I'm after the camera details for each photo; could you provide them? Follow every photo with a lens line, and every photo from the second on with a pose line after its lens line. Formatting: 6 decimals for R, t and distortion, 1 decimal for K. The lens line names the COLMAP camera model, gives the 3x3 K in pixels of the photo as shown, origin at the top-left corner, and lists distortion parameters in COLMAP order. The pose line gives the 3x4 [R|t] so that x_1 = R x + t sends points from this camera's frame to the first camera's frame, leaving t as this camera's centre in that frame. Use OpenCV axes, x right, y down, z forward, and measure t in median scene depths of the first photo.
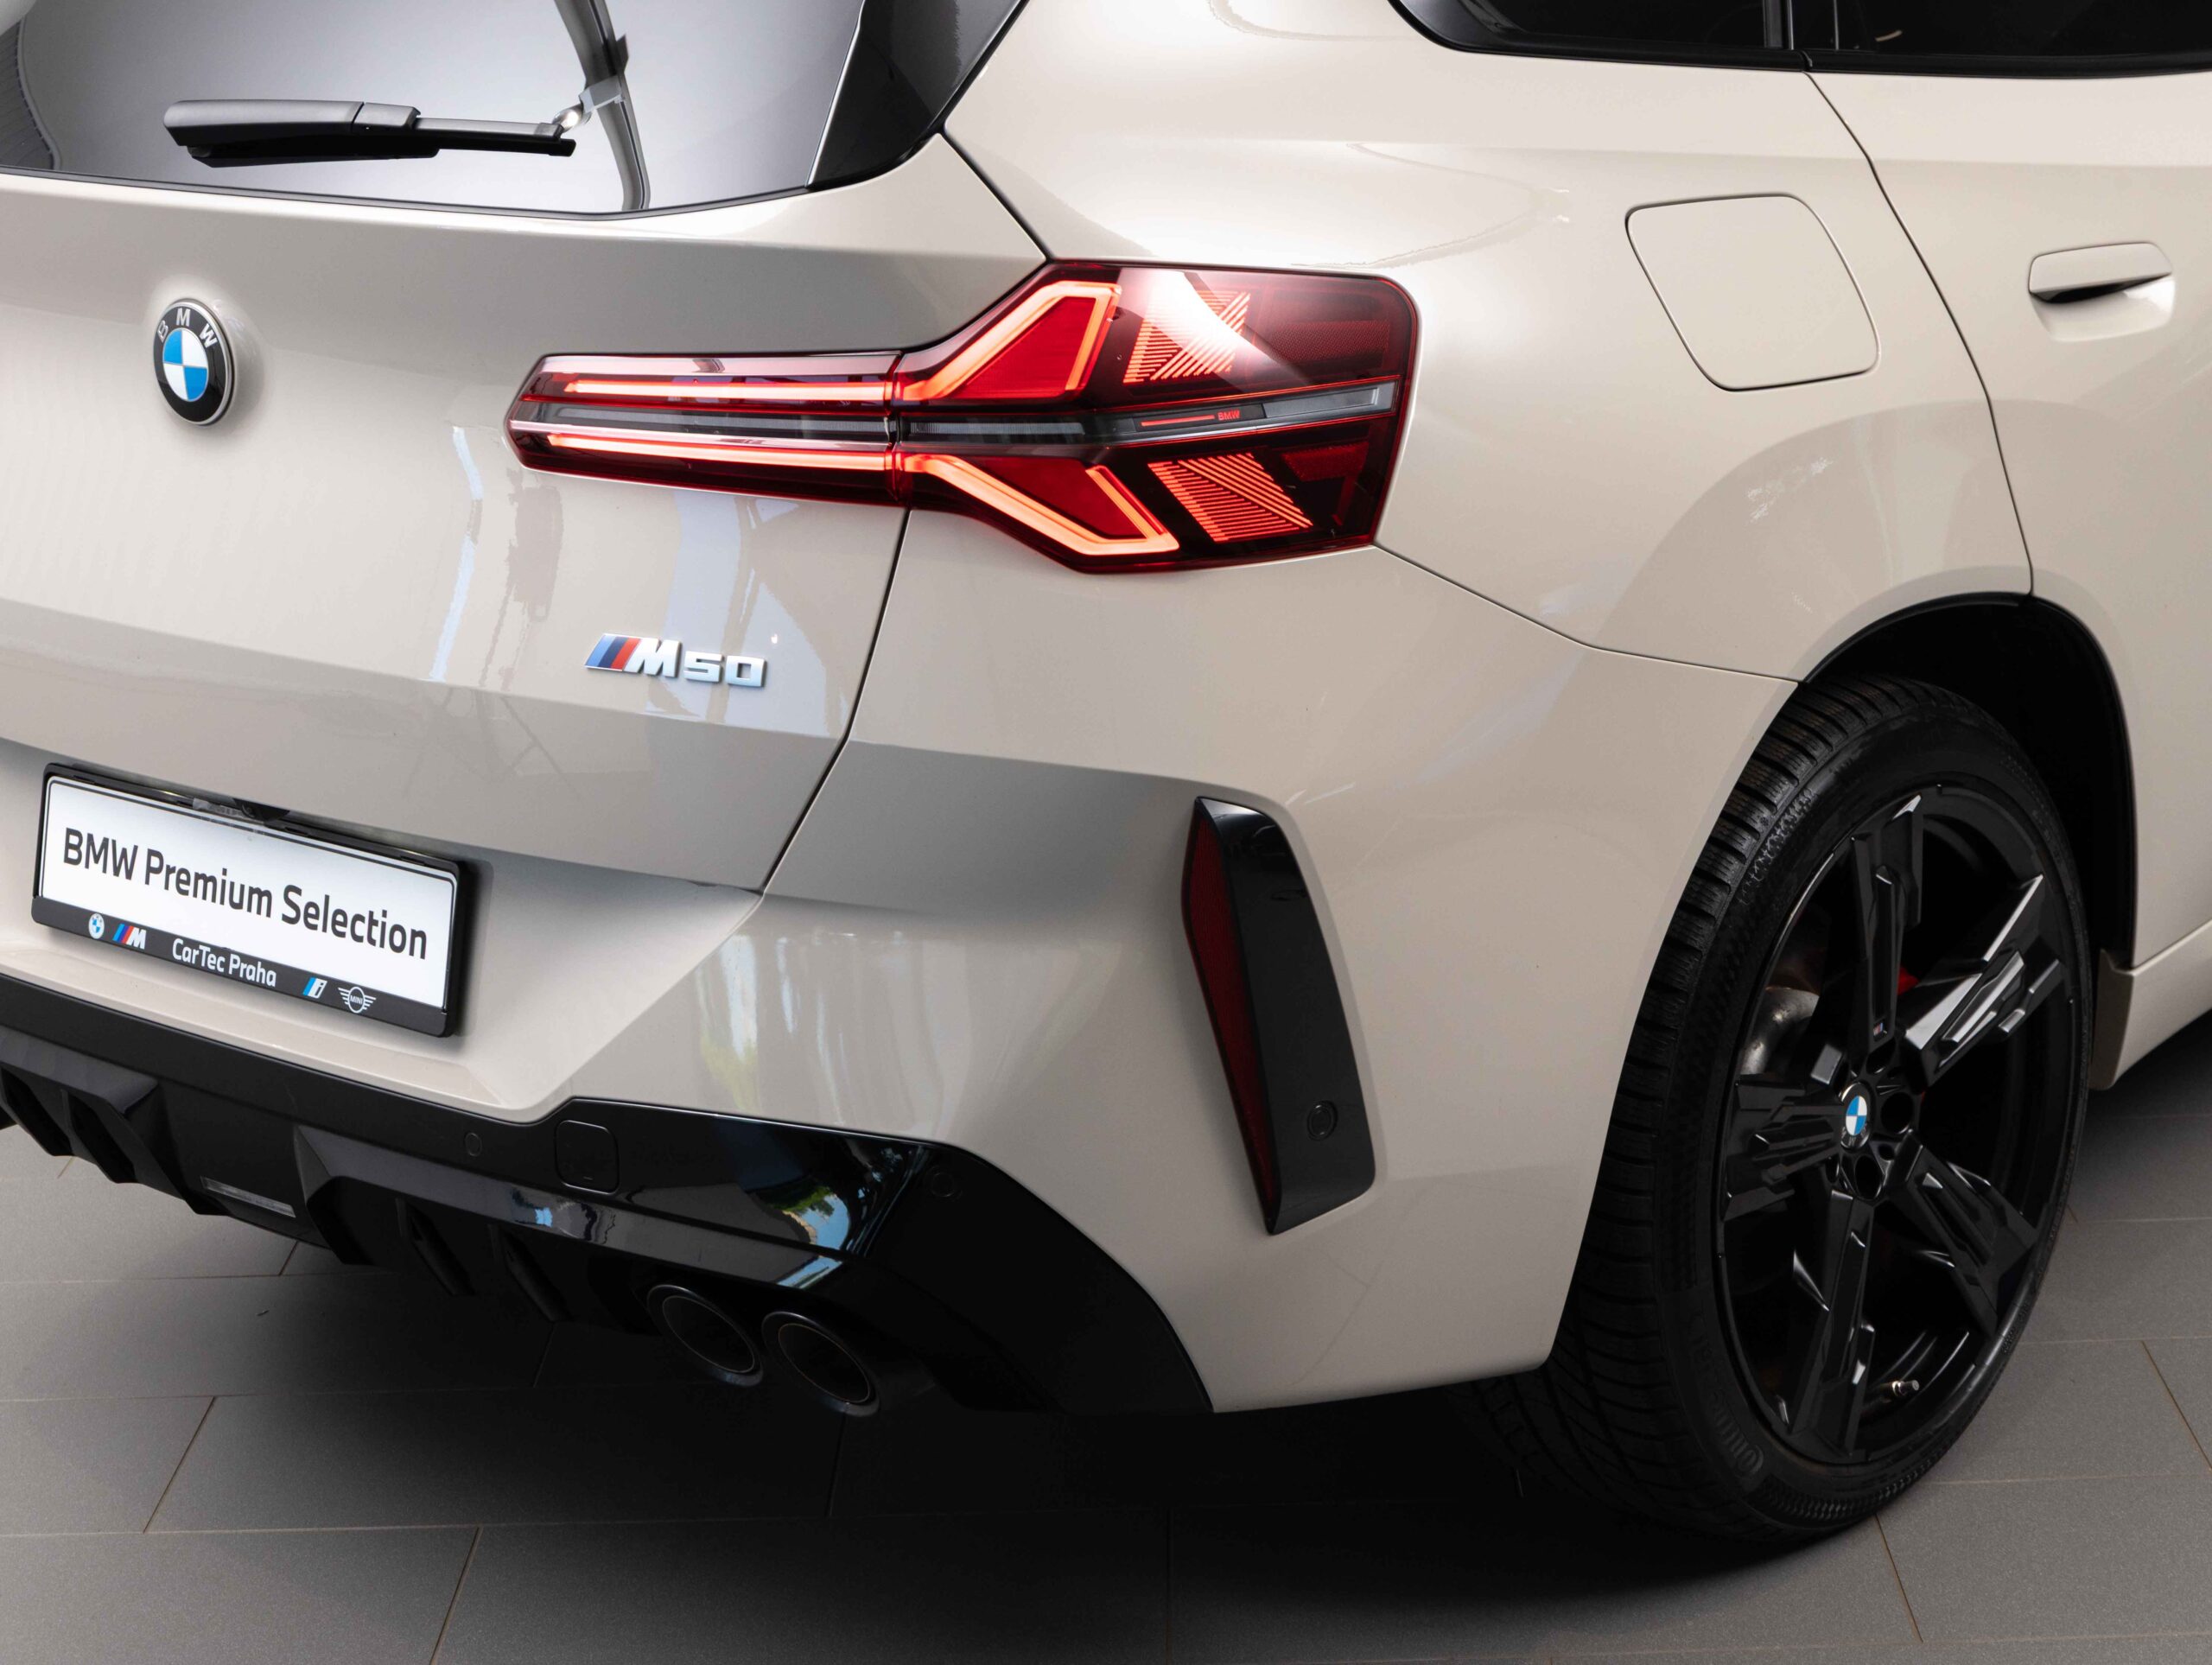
lens RADIAL K [[3810.1, 0, 1106.0], [0, 3810.1, 832.5], [0, 0, 1]] dist [0.092839, 0.043170]
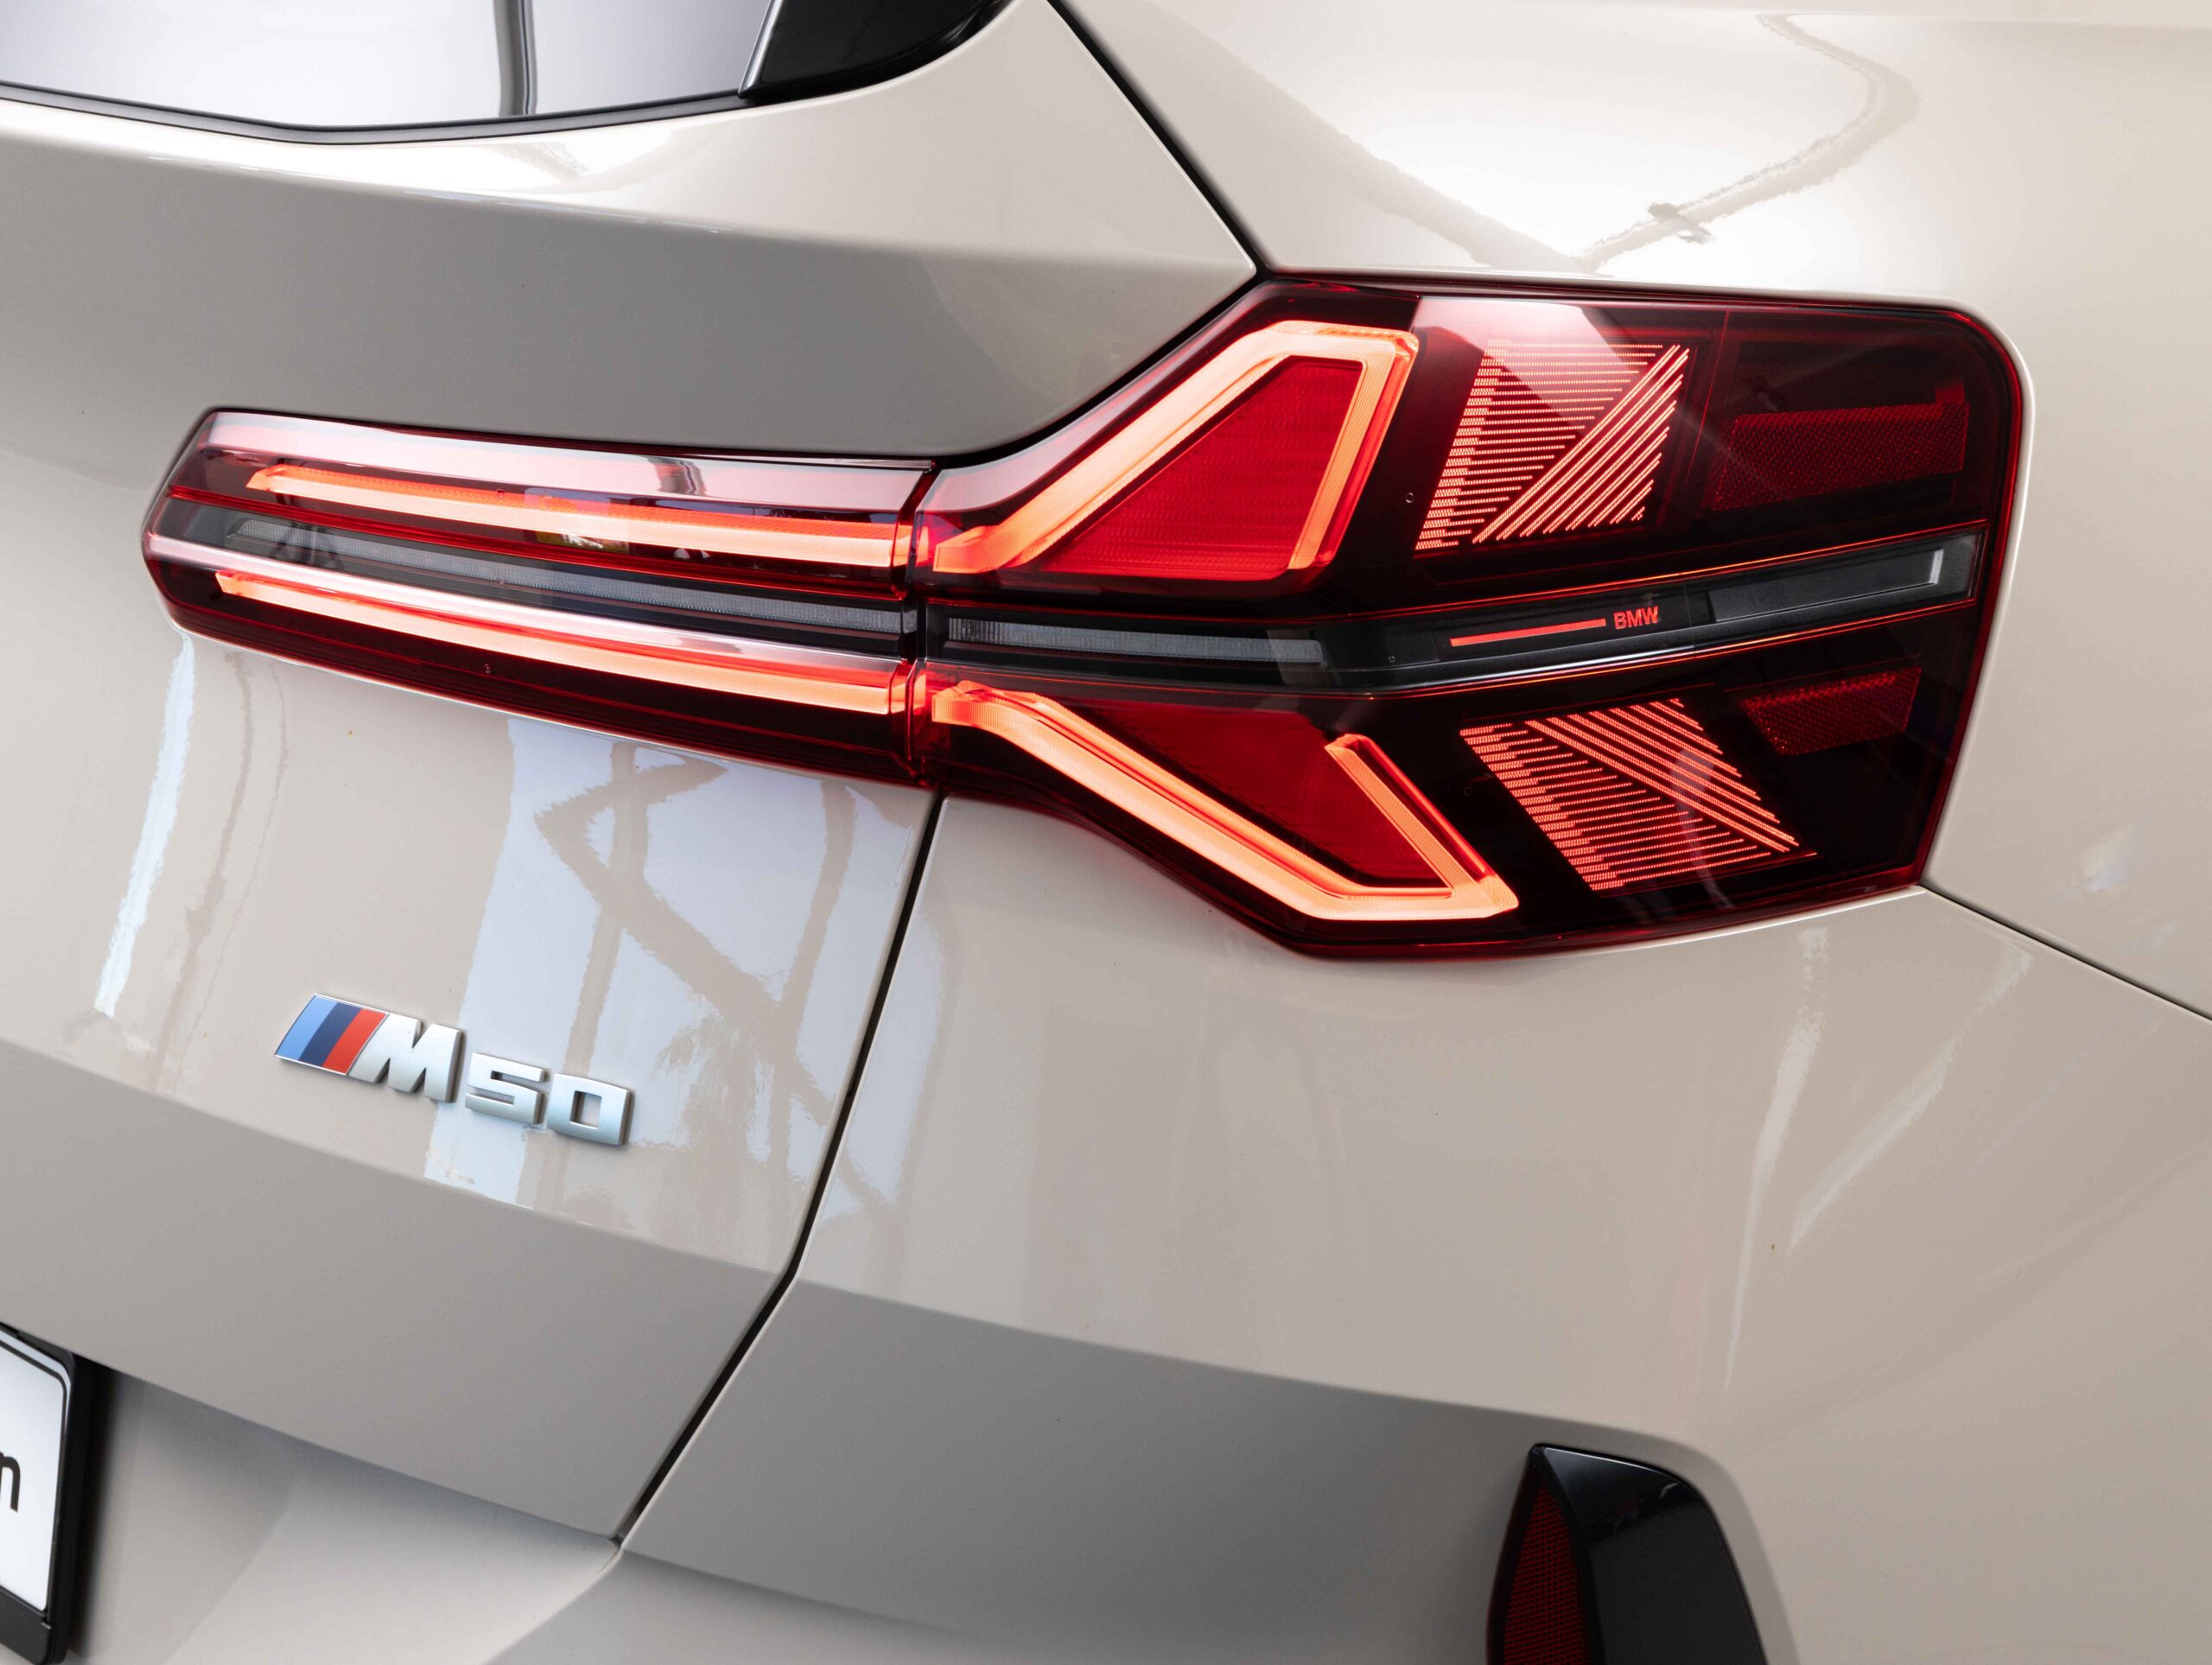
lens RADIAL K [[3810.1, 0, 1106.0], [0, 3810.1, 832.5], [0, 0, 1]] dist [0.092839, 0.043170]
pose [[0.998568, 0.040375, -0.035103, -0.014852], [-0.038081, 0.997241, 0.063712, -0.110959], [0.037579, -0.062284, 0.997351, 0.535891]]
